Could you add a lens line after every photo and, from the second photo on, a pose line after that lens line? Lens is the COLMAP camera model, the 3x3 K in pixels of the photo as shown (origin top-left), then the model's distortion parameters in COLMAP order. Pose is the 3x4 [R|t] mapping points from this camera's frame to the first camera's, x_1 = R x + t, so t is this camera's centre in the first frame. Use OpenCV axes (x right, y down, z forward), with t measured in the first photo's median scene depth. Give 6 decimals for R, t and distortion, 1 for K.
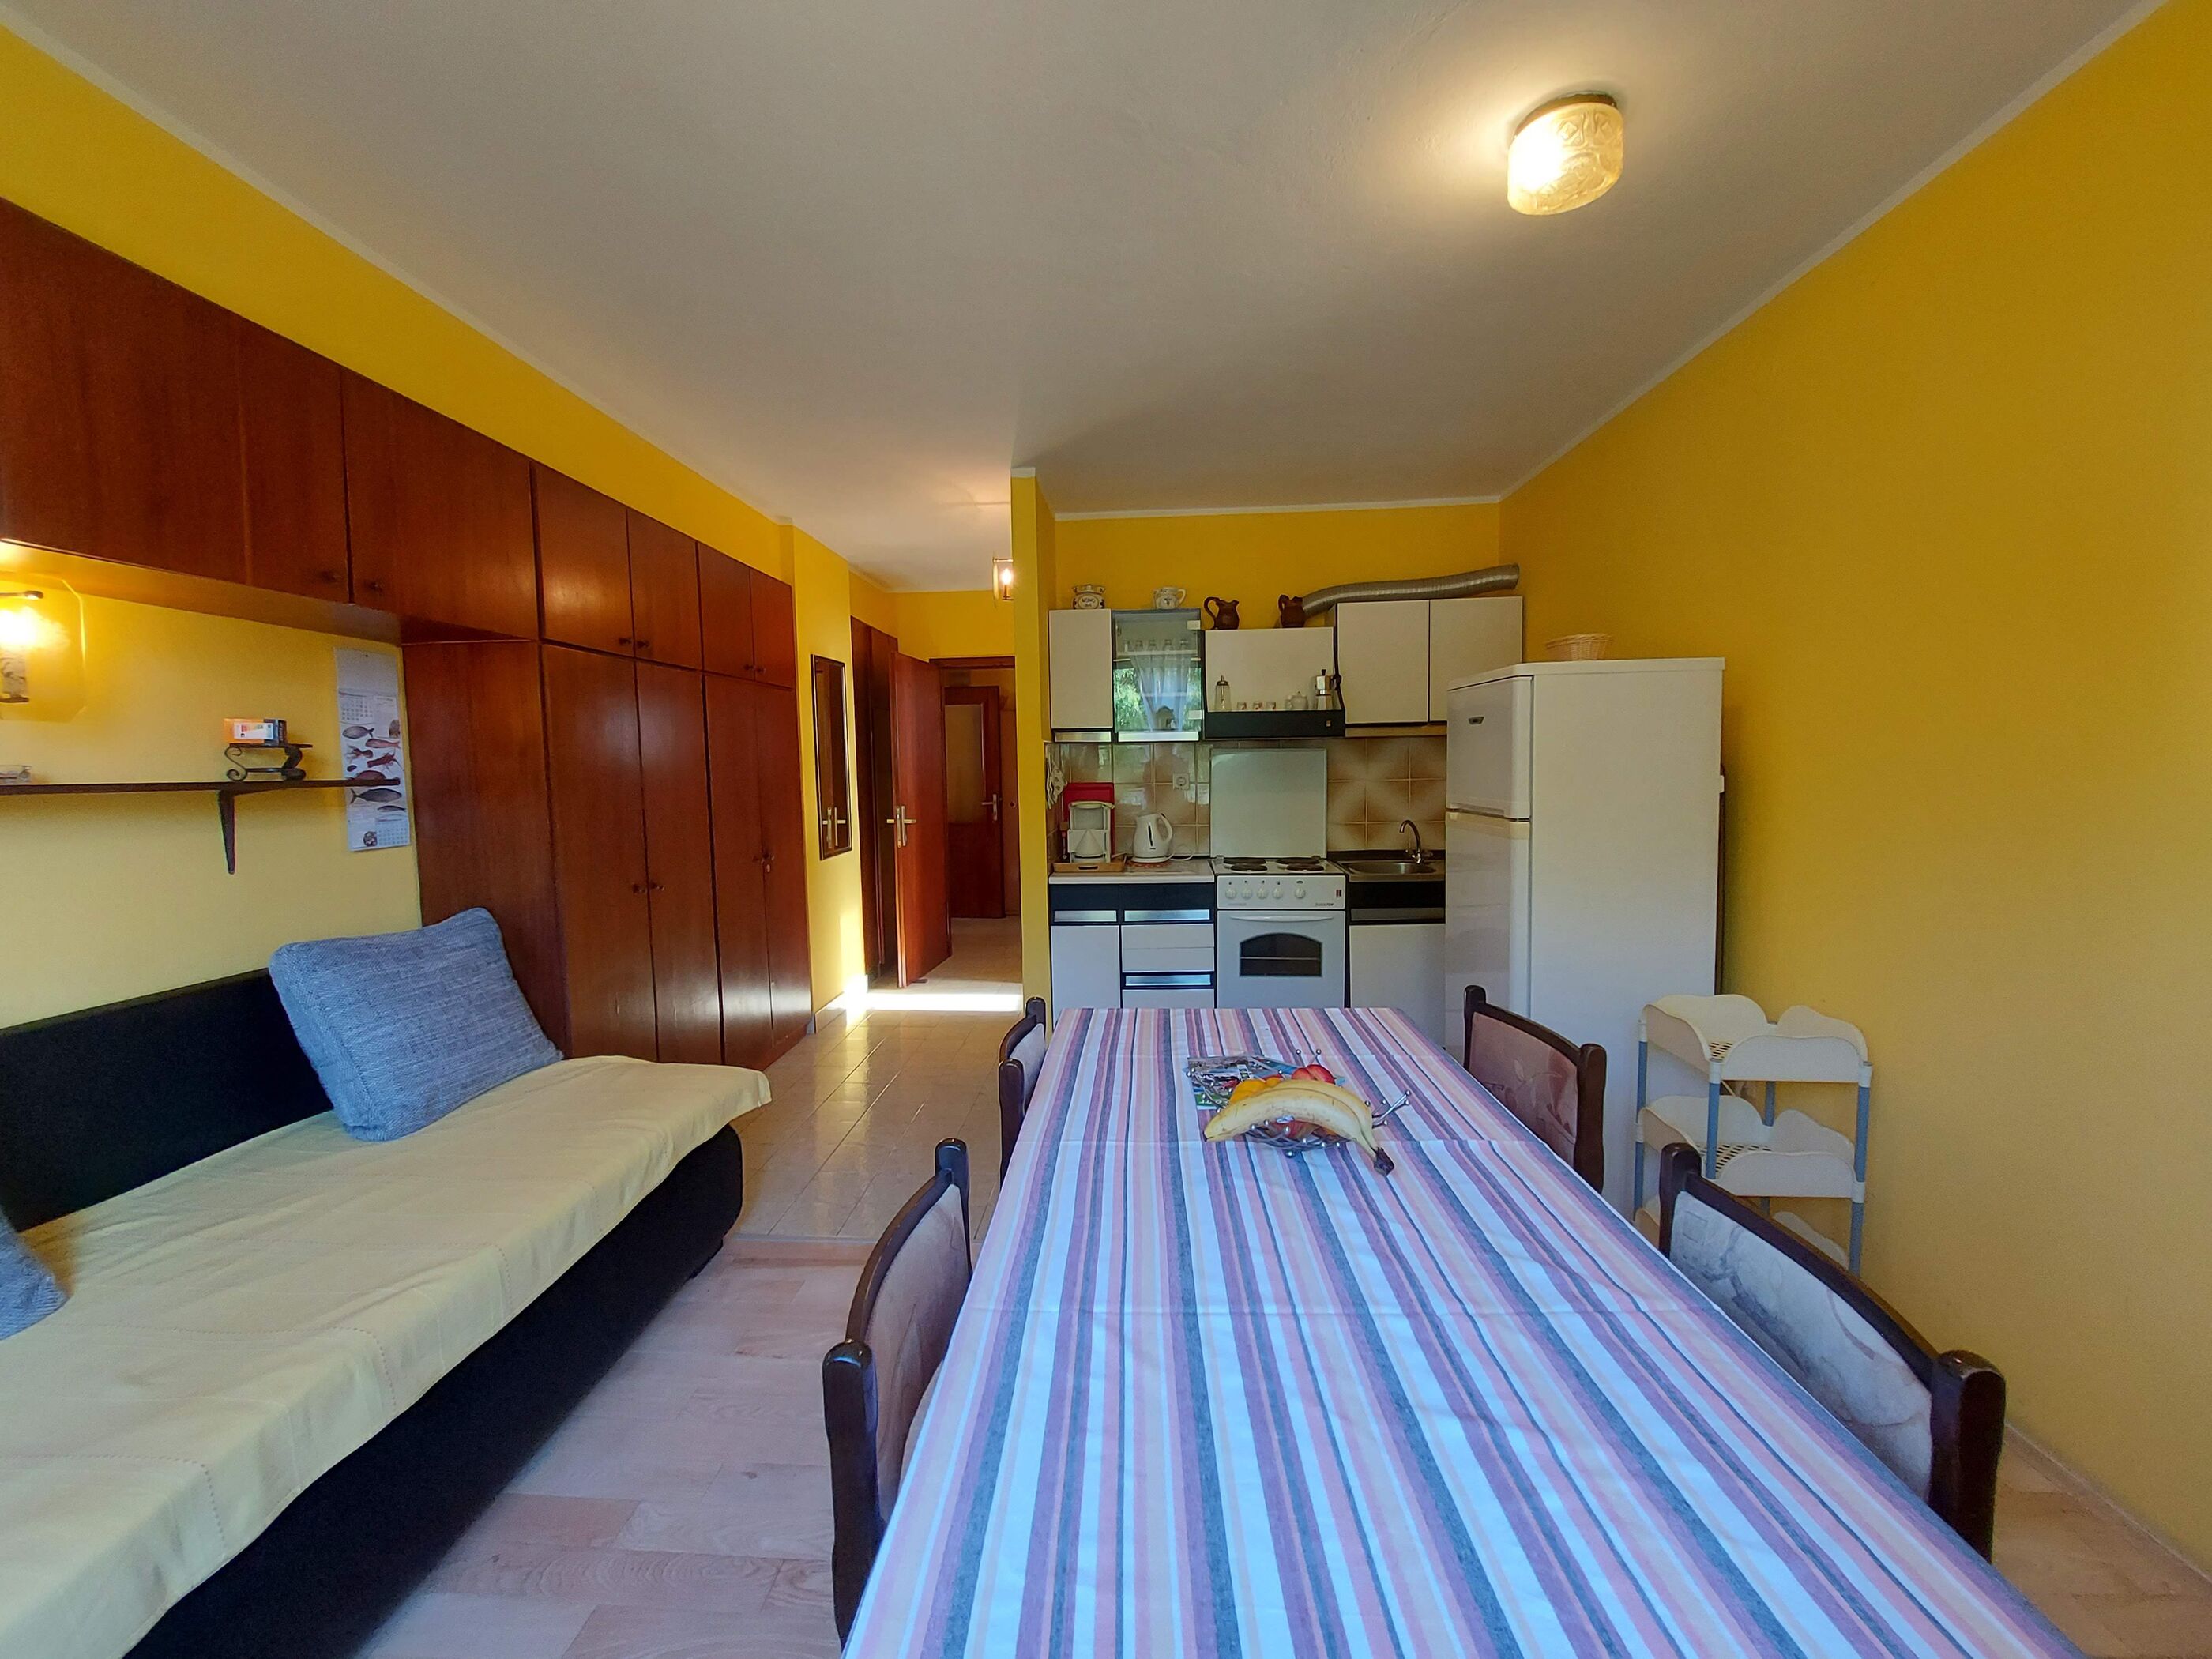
lens RADIAL K [[888.4, 0, 1104.9], [0, 888.4, 821.5], [0, 0, 1]] dist [-0.011075, -0.003184]
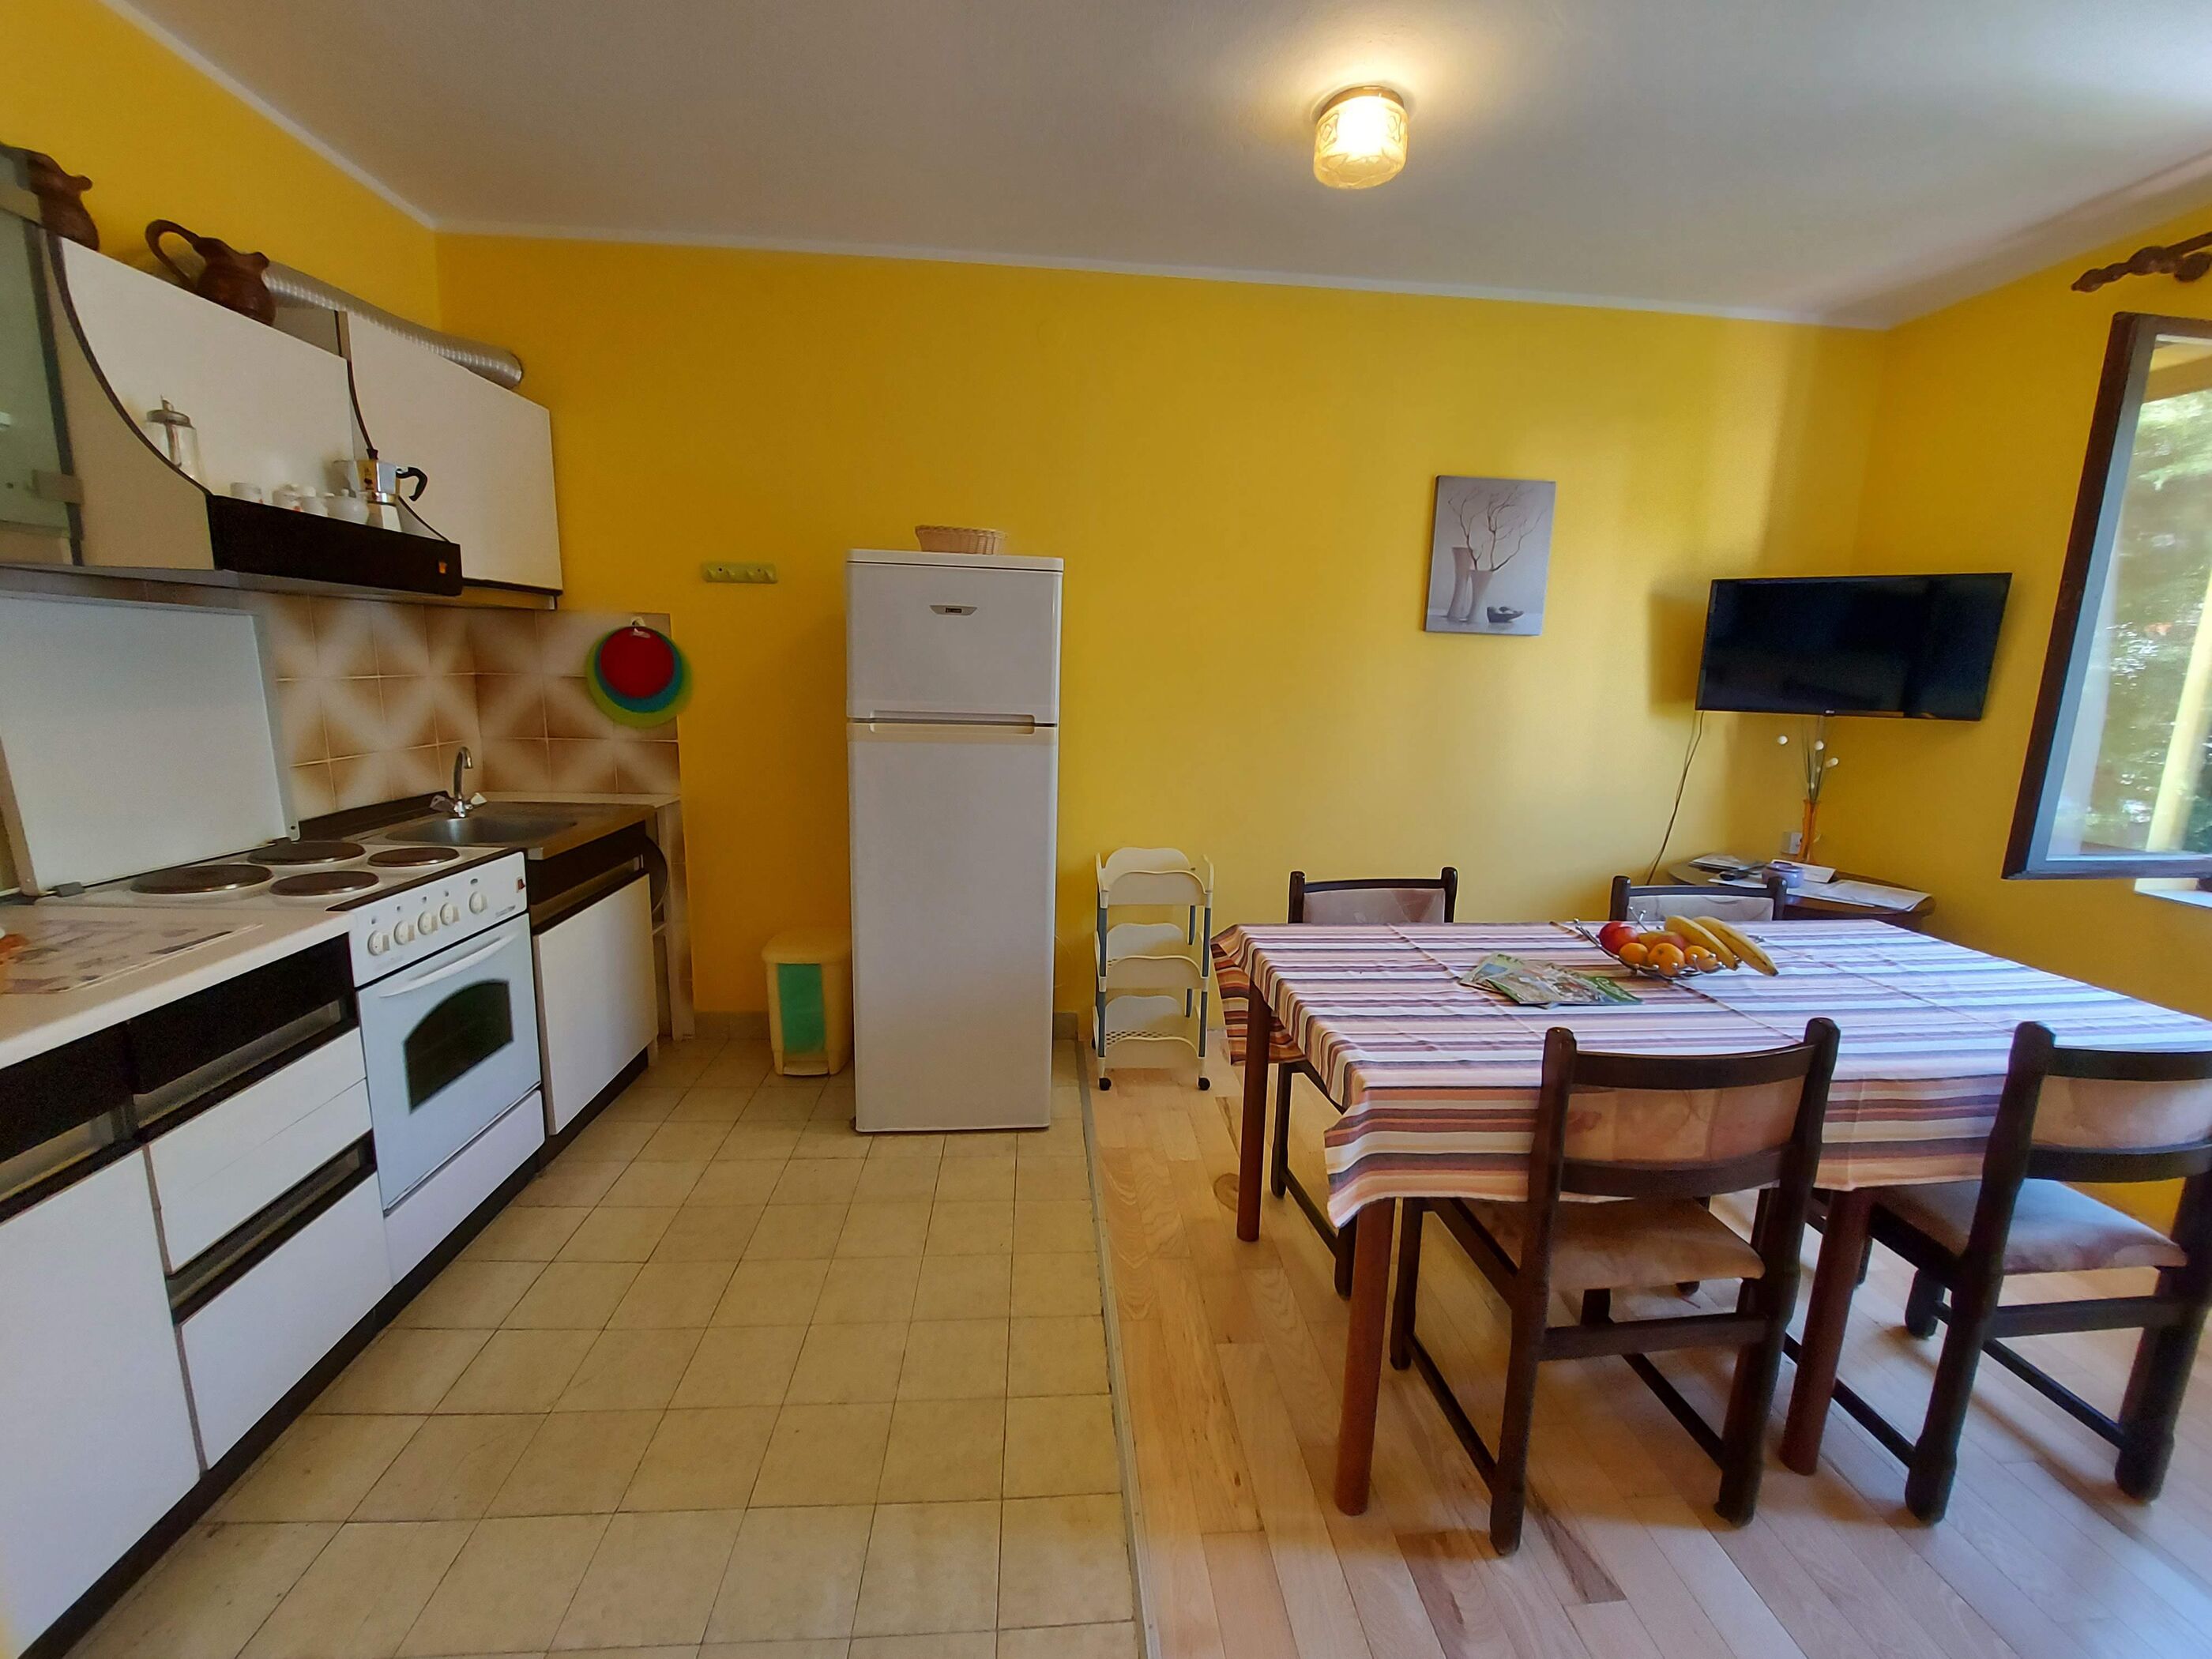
lens RADIAL K [[880.1, 0, 1110.3], [0, 880.1, 823.6], [0, 0, 1]] dist [-0.015843, -0.000440]
pose [[-0.139157, -0.158786, 0.977457, -0.317797], [0.037281, 0.985521, 0.165403, -0.033856], [-0.989568, 0.059457, -0.131222, 0.702294]]
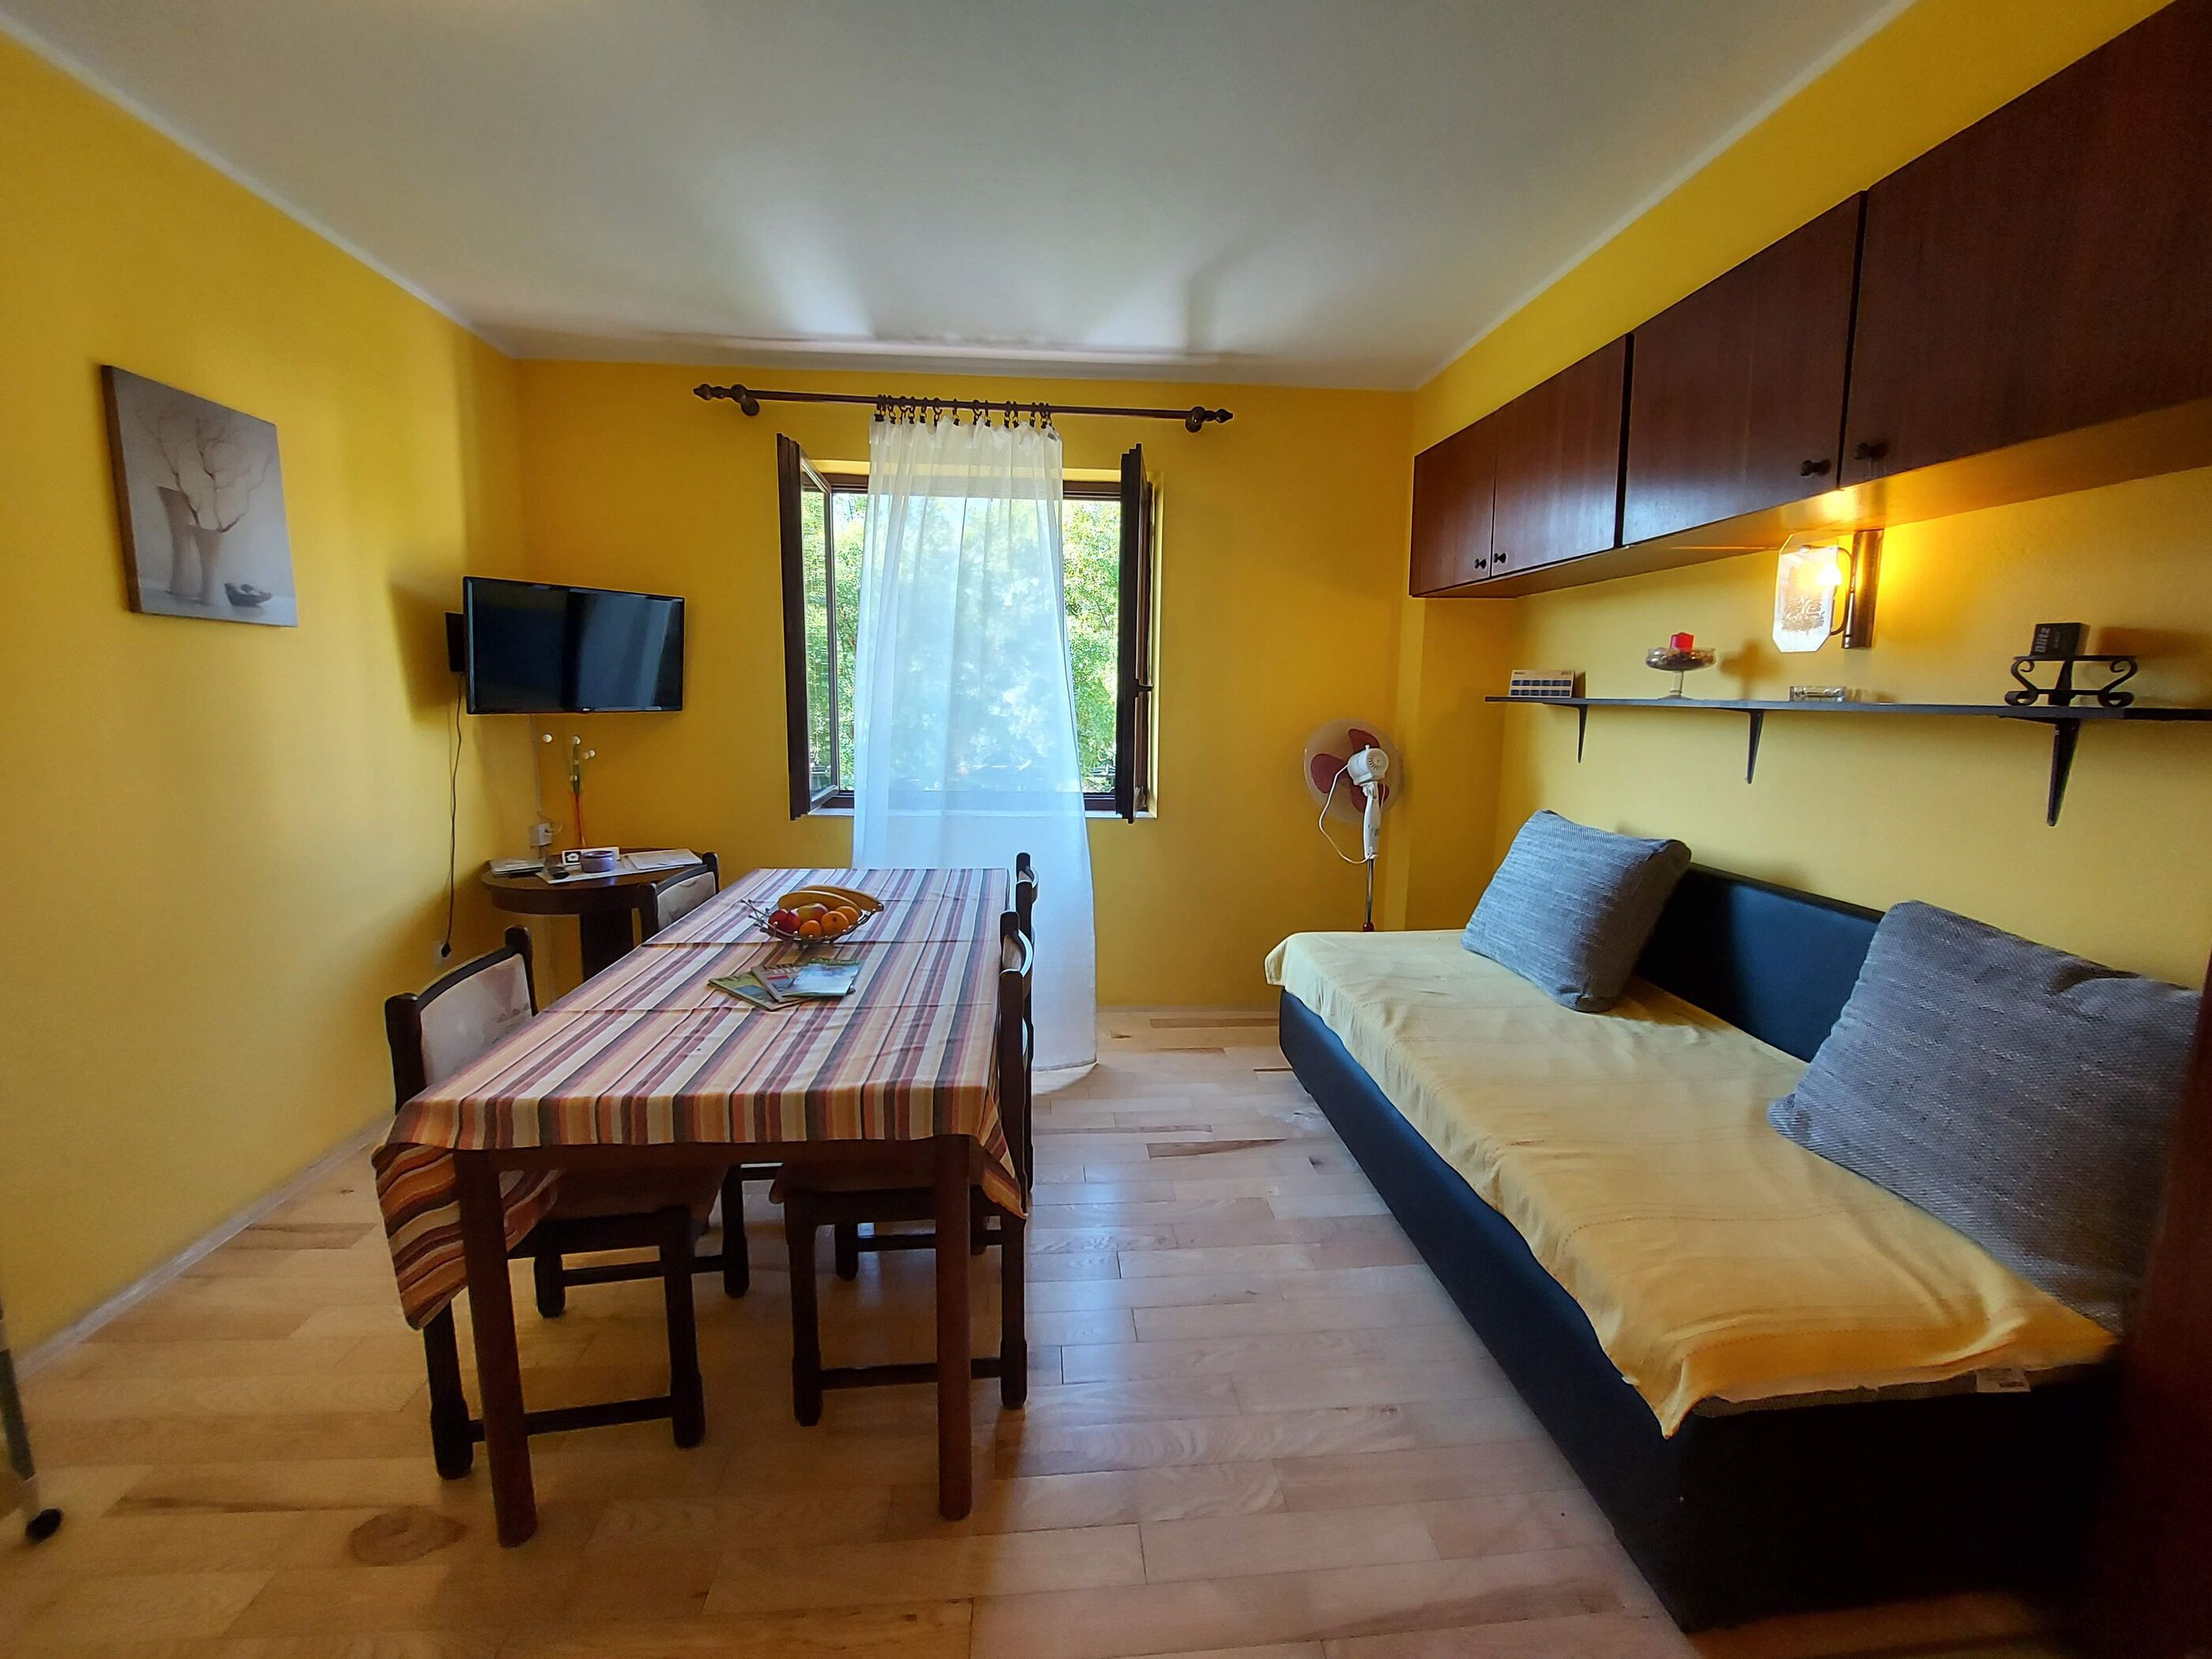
lens RADIAL K [[878.5, 0, 1113.3], [0, 878.5, 819.6], [0, 0, 1]] dist [-0.001692, -0.006879]
pose [[-0.989688, 0.021787, -0.141571, -0.029992], [-0.007487, 0.979145, 0.203024, -0.052685], [0.143042, 0.201991, -0.968885, 0.889998]]
